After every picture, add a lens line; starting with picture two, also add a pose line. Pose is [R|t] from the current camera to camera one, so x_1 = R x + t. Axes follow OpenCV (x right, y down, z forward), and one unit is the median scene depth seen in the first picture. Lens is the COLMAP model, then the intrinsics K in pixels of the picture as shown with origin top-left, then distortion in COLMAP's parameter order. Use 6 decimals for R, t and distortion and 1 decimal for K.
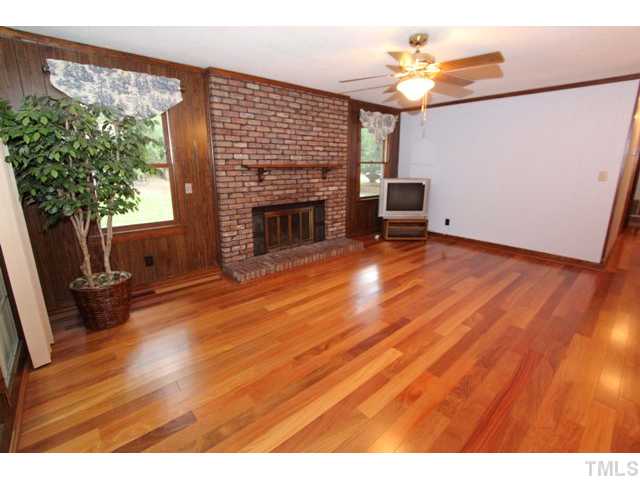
lens RADIAL K [[292.4, 0, 318.5], [0, 292.4, 231.9], [0, 0, 1]] dist [-0.010716, 0.000694]
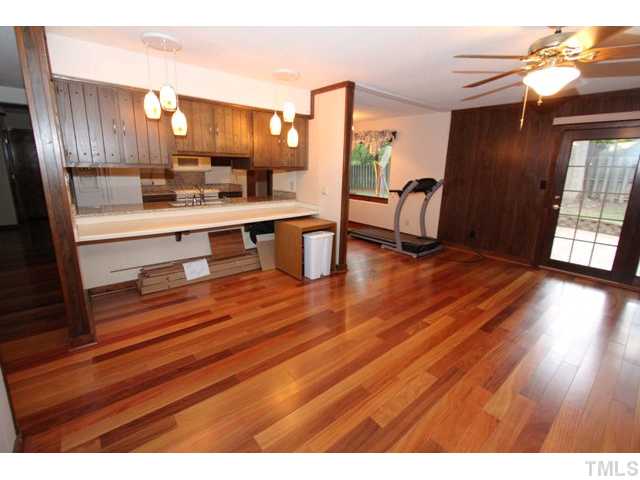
lens RADIAL K [[292.4, 0, 318.5], [0, 292.4, 231.9], [0, 0, 1]] dist [-0.010716, 0.000694]
pose [[-0.999278, -0.035738, 0.012870, 0.543523], [-0.026428, 0.897493, 0.440237, -0.270044], [-0.027284, 0.439579, -0.897789, 1.102080]]
